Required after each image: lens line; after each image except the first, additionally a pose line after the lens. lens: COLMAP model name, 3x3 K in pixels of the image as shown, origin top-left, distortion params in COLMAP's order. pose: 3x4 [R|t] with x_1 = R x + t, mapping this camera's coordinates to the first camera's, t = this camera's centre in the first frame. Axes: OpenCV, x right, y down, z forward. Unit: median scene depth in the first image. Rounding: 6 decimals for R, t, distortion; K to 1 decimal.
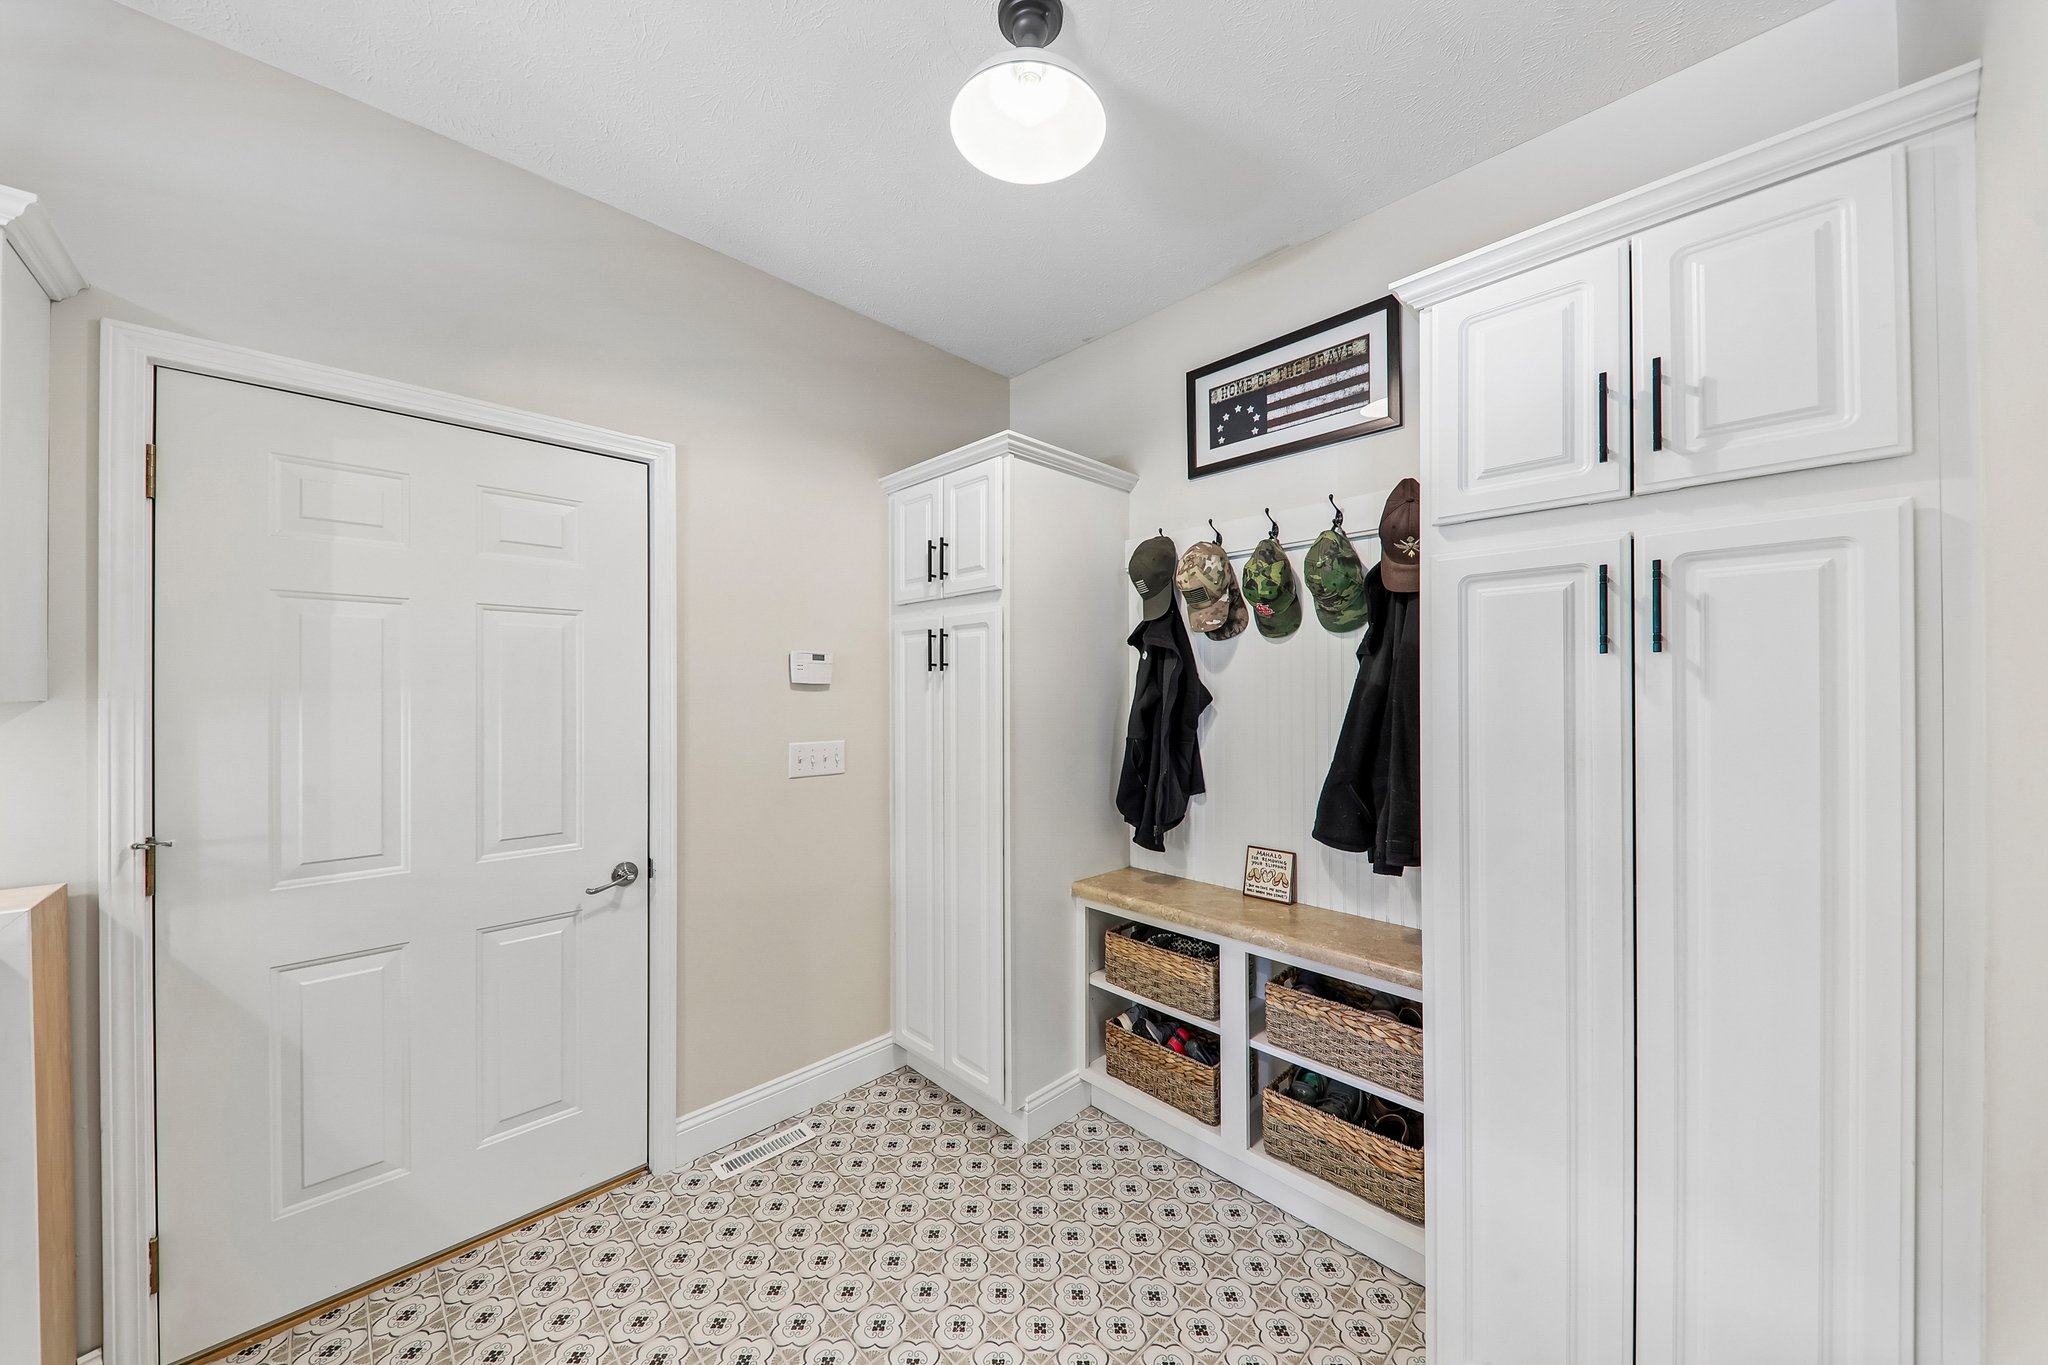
lens RADIAL K [[708.7, 0, 1022.5], [0, 708.7, 687.3], [0, 0, 1]] dist [0.007391, -0.004232]
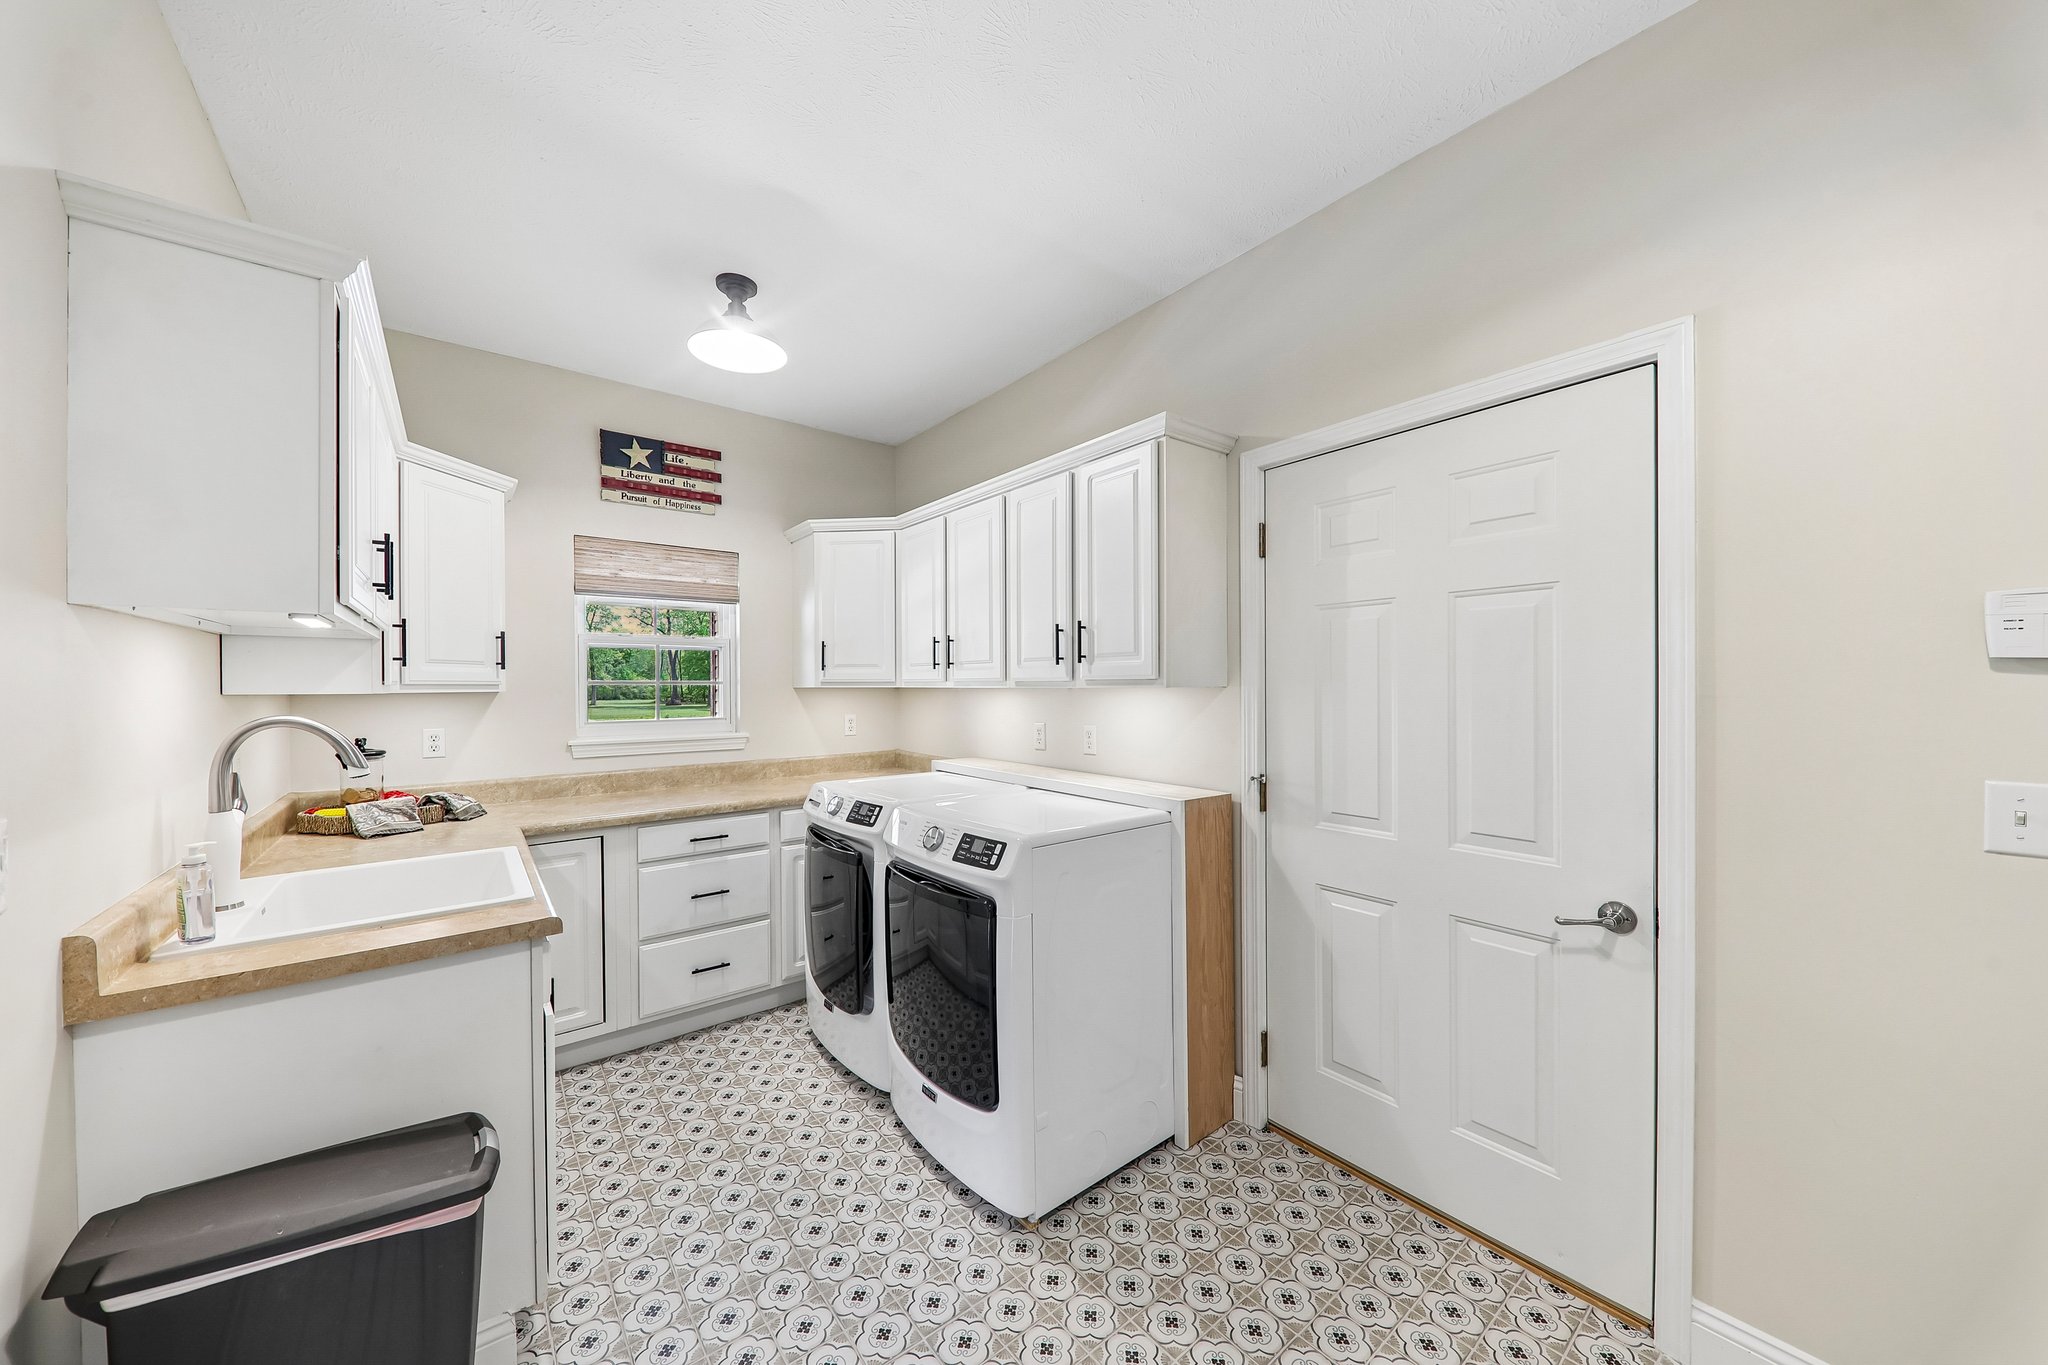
lens RADIAL K [[708.7, 0, 1021.6], [0, 708.7, 690.0], [0, 0, 1]] dist [0.007391, -0.004232]
pose [[-0.094178, 0.006324, -0.995535, 0.291271], [0.009811, 0.999937, 0.005424, 0.009345], [0.995507, -0.009257, -0.094234, 0.486167]]
